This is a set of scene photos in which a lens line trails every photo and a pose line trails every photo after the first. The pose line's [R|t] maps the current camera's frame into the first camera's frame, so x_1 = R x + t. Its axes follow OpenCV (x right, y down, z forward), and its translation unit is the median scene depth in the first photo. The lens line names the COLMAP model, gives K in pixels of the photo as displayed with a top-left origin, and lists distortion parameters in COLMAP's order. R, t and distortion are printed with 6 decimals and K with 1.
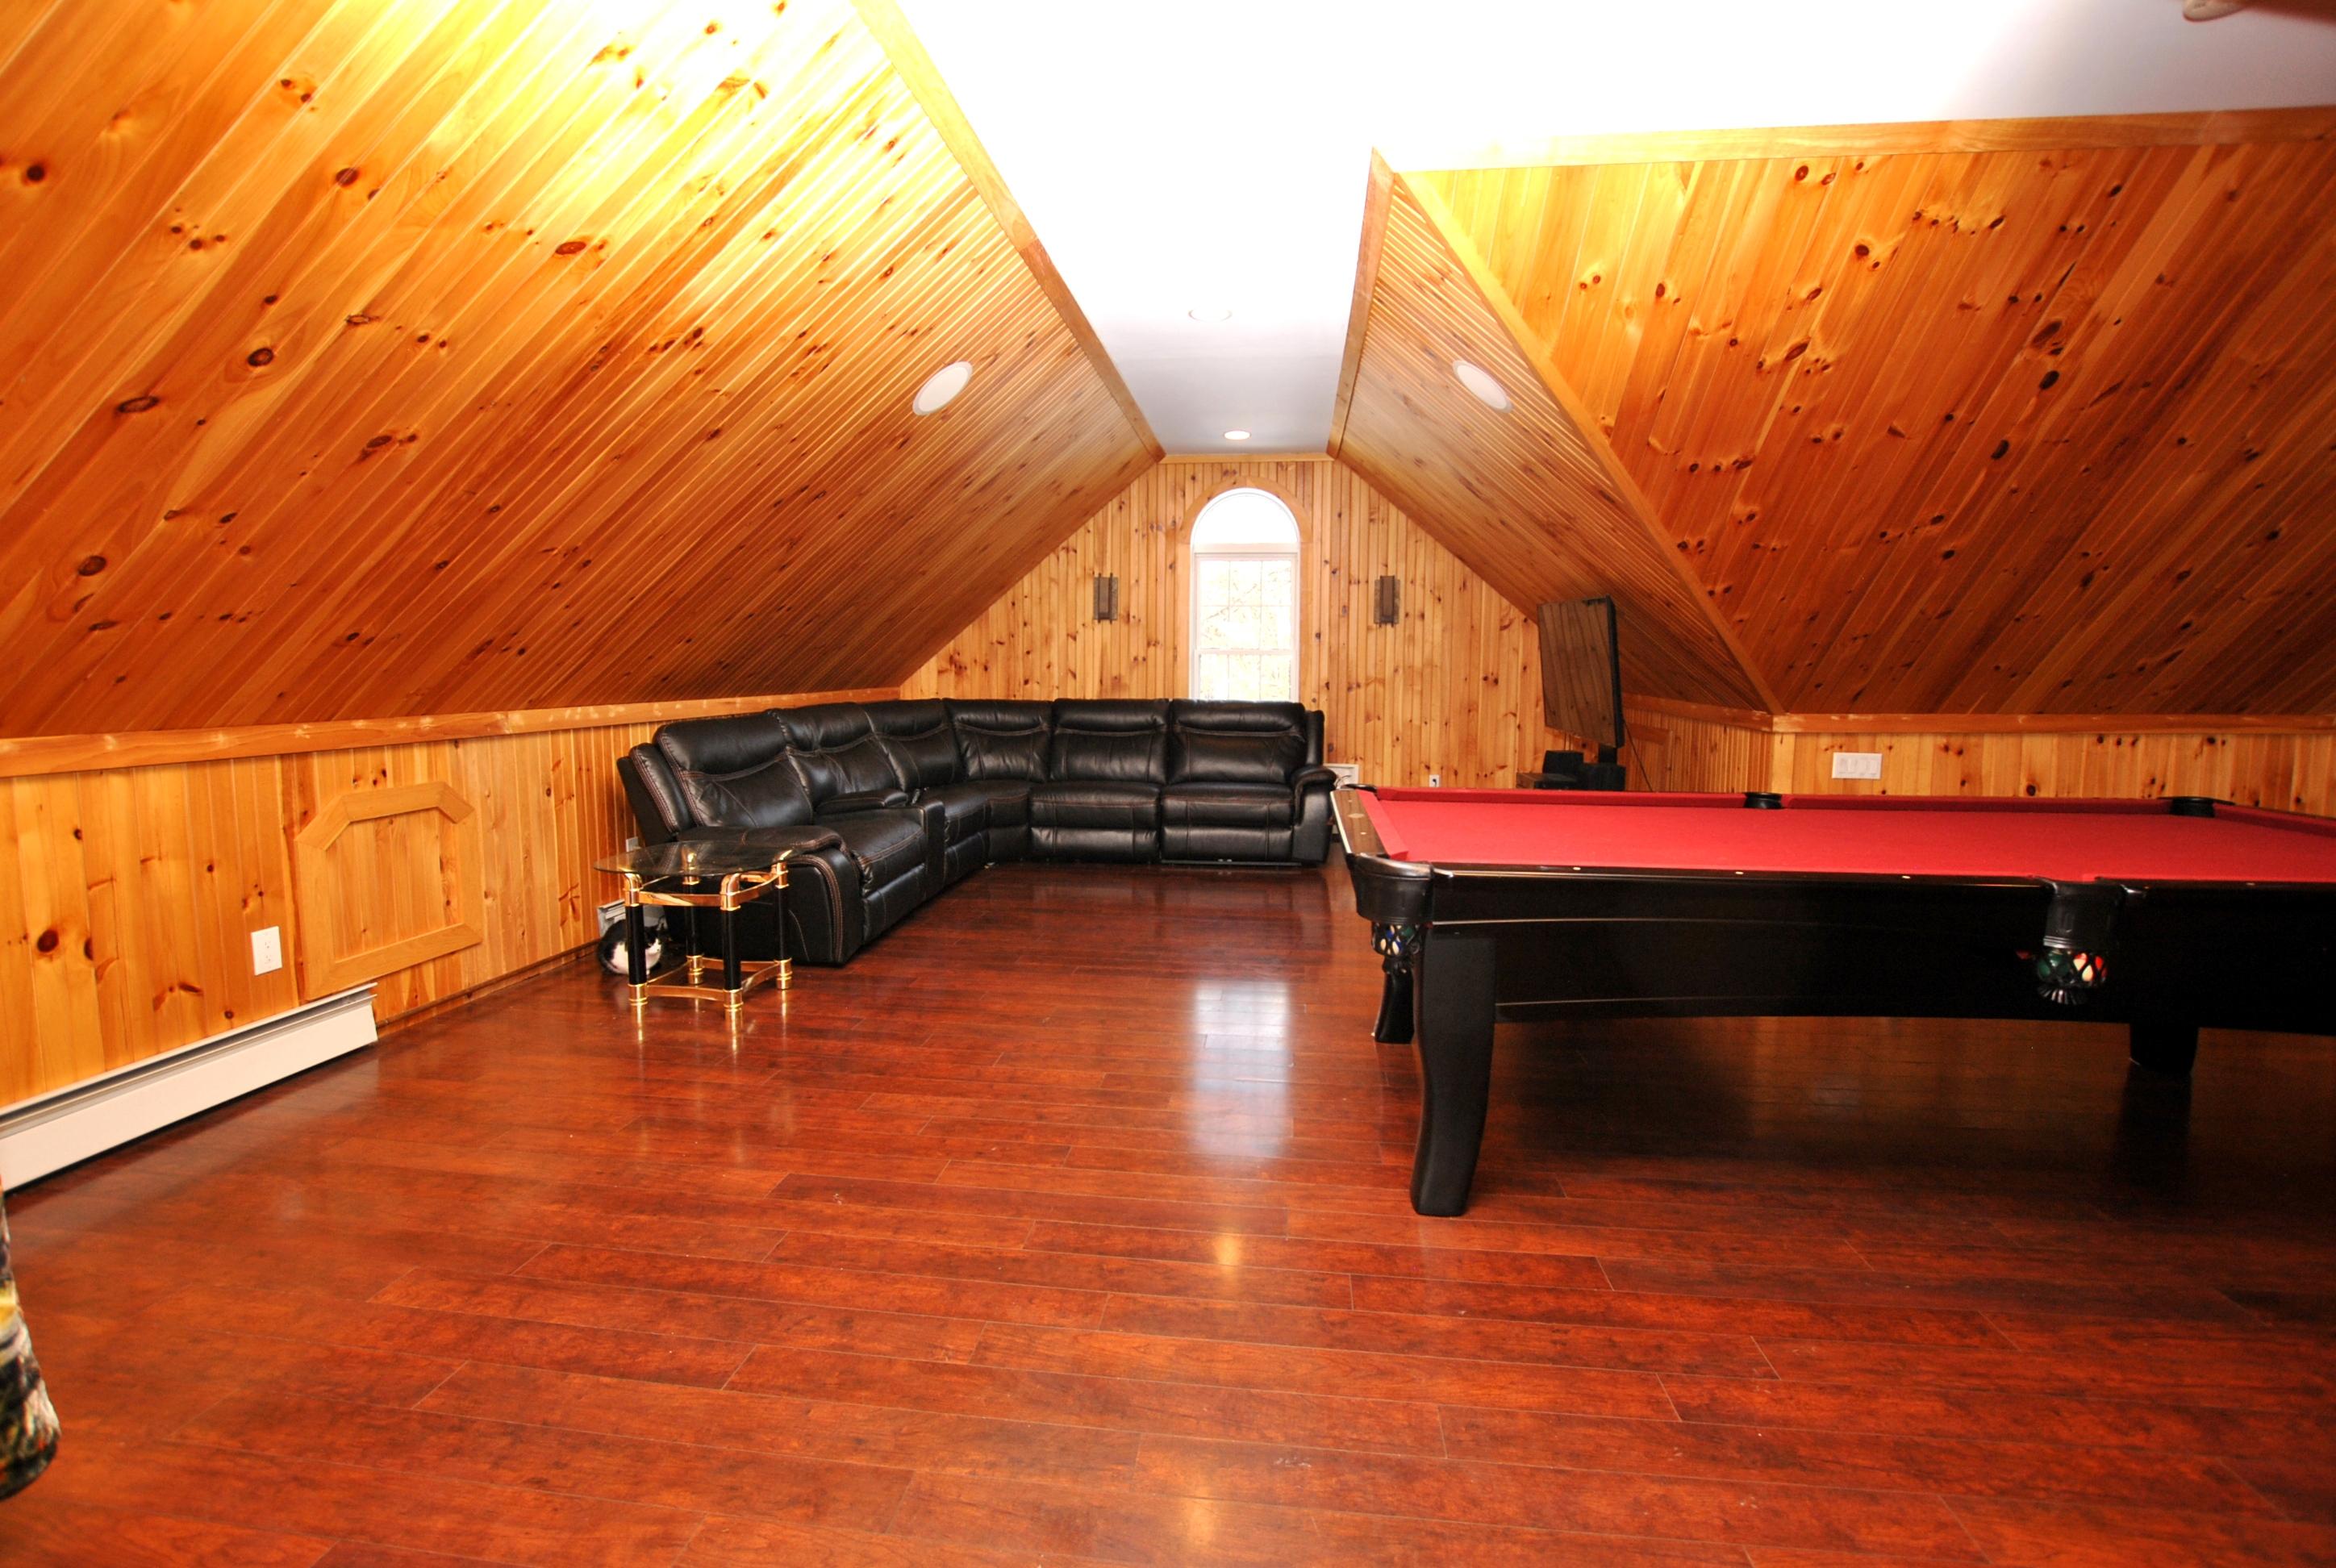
lens RADIAL K [[1049.4, 0, 1161.6], [0, 1049.4, 759.9], [0, 0, 1]] dist [-0.035550, 0.006278]
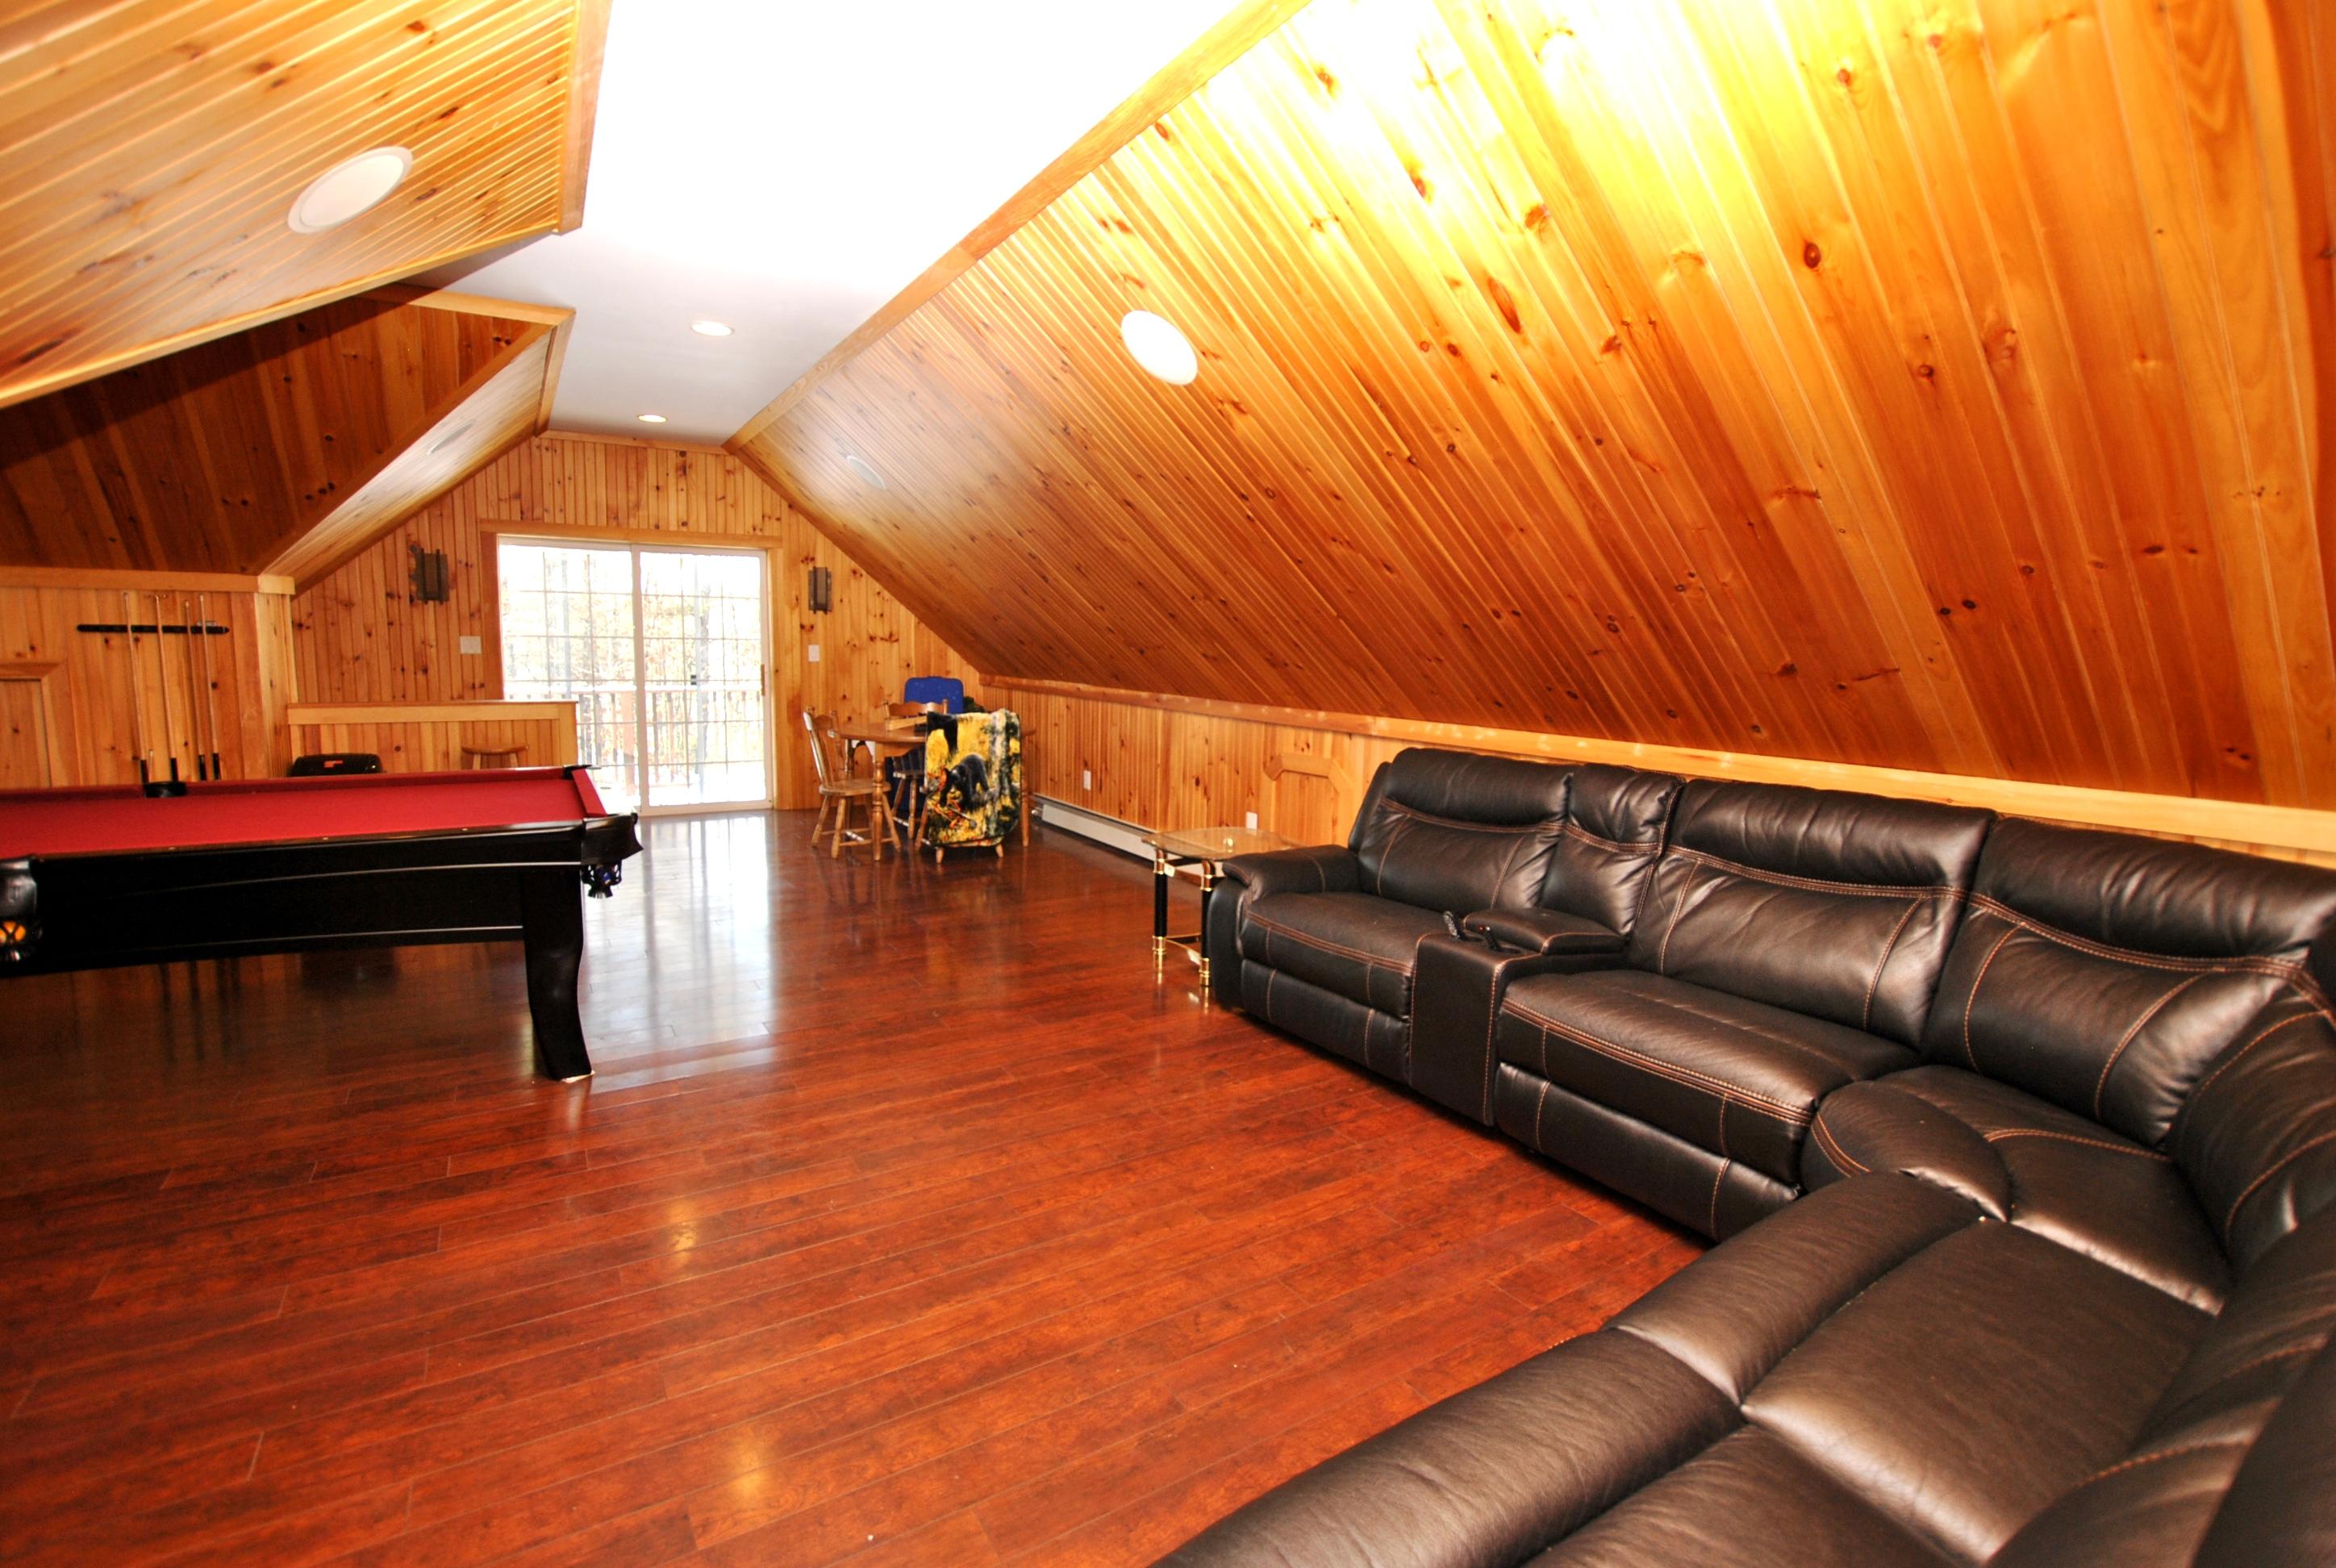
lens RADIAL K [[1049.4, 0, 1161.6], [0, 1049.4, 759.9], [0, 0, 1]] dist [-0.035550, 0.006278]
pose [[-0.773598, 0.053668, -0.631400, 0.346575], [-0.077480, 0.980920, 0.178306, -0.199329], [0.628922, 0.186858, -0.754680, 1.799528]]
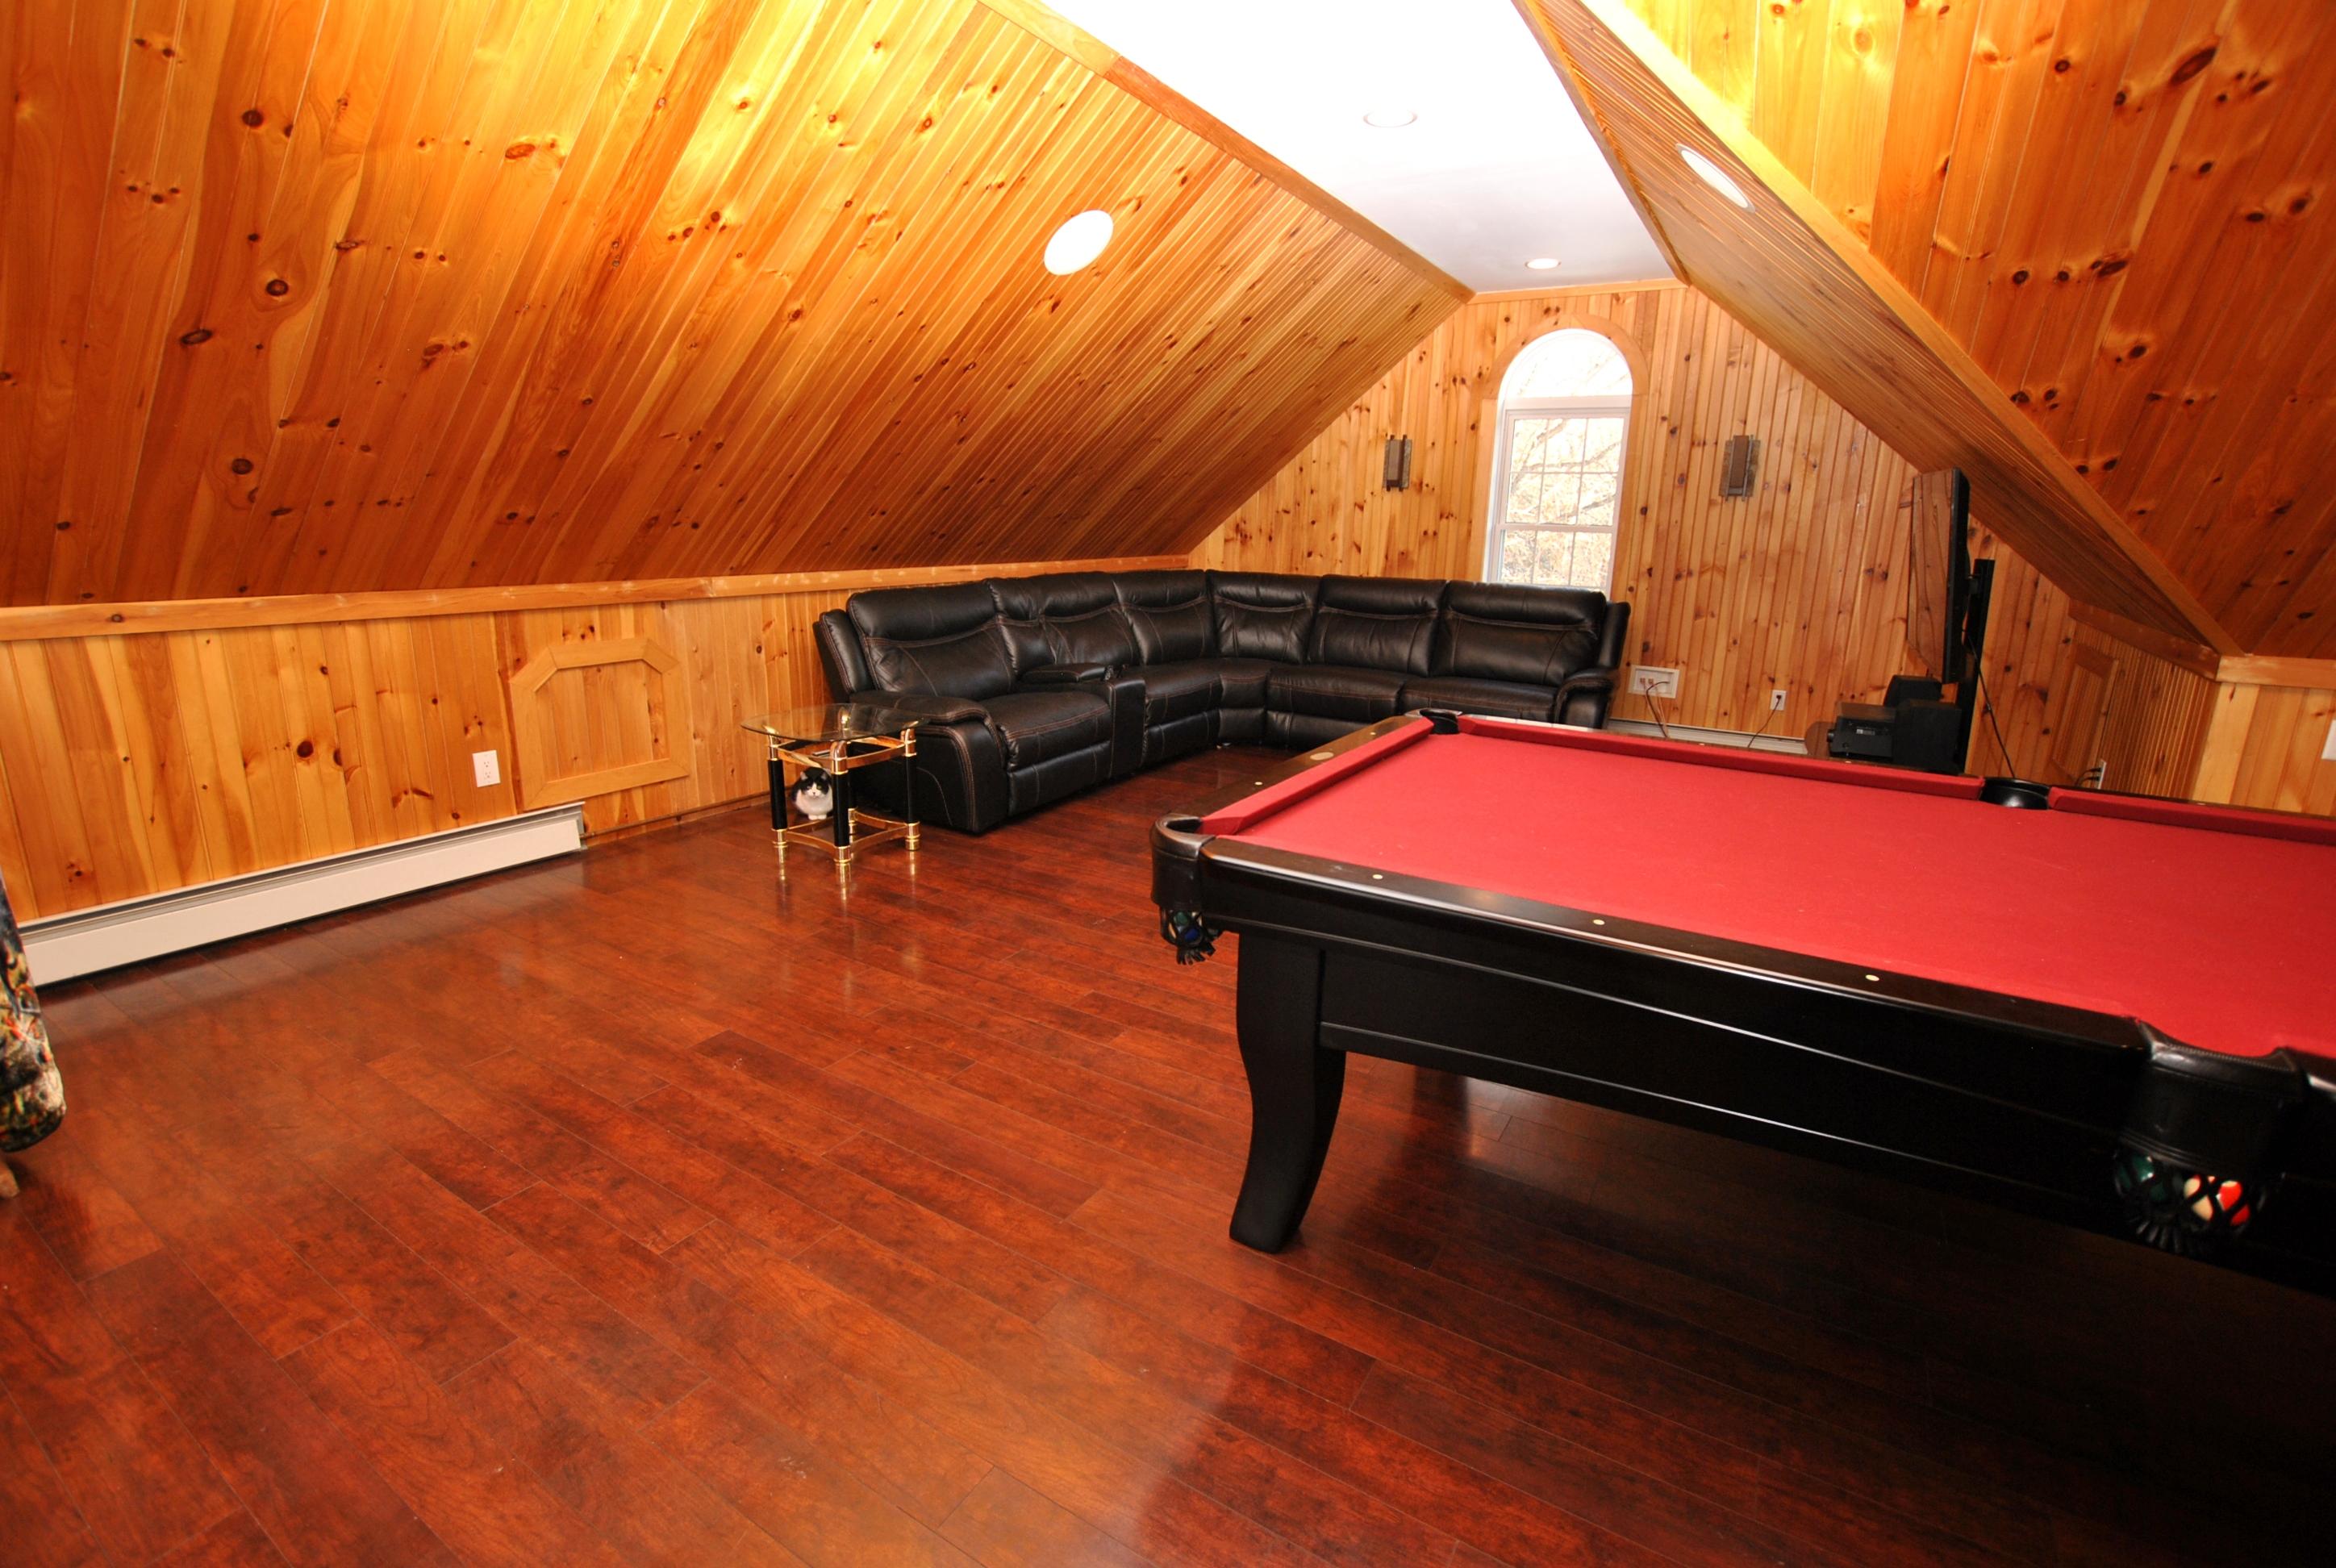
lens RADIAL K [[1049.4, 0, 1161.6], [0, 1049.4, 759.9], [0, 0, 1]] dist [-0.035550, 0.006278]
pose [[0.908527, 0.109885, -0.403117, 0.302234], [-0.055279, 0.987928, 0.144714, -0.041920], [0.414152, -0.109193, 0.903634, 0.152629]]
